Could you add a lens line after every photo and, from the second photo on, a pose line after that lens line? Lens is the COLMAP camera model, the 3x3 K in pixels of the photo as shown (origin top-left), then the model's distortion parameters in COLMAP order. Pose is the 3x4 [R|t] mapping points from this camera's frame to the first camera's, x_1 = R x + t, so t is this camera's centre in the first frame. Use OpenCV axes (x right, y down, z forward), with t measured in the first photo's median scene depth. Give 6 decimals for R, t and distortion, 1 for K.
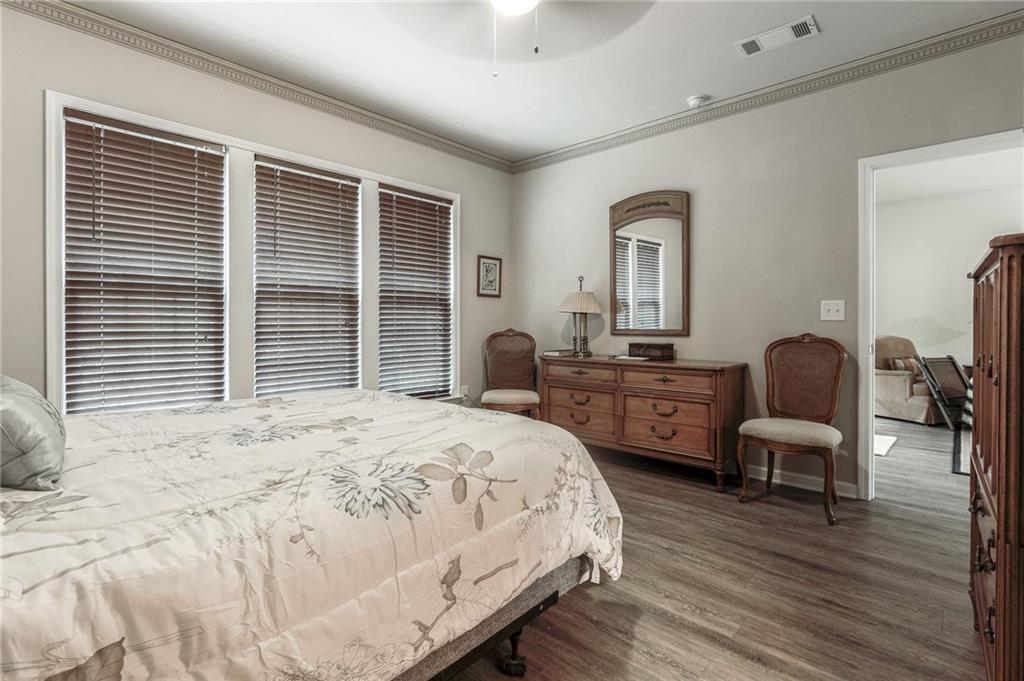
lens RADIAL K [[478.8, 0, 499.8], [0, 478.8, 323.2], [0, 0, 1]] dist [-0.002420, -0.000274]
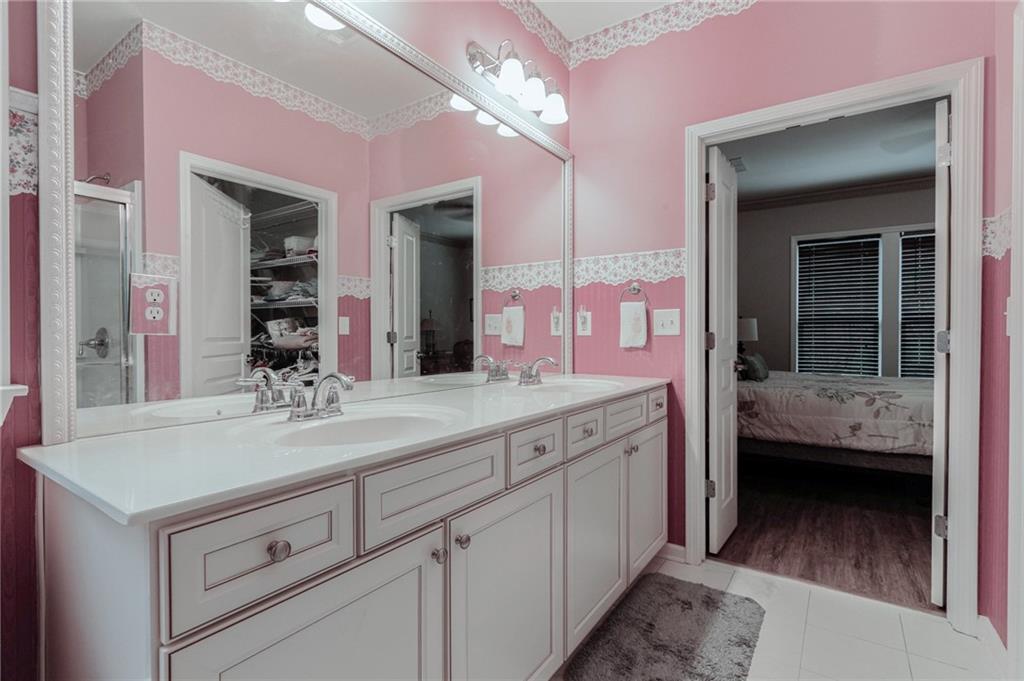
lens RADIAL K [[478.8, 0, 511.3], [0, 478.8, 340.5], [0, 0, 1]] dist [-0.002420, -0.000274]
pose [[0.142009, 0.007254, -0.989839, 2.333568], [-0.003625, 0.999970, 0.006808, 0.000845], [0.989859, 0.002621, 0.142031, -1.376956]]
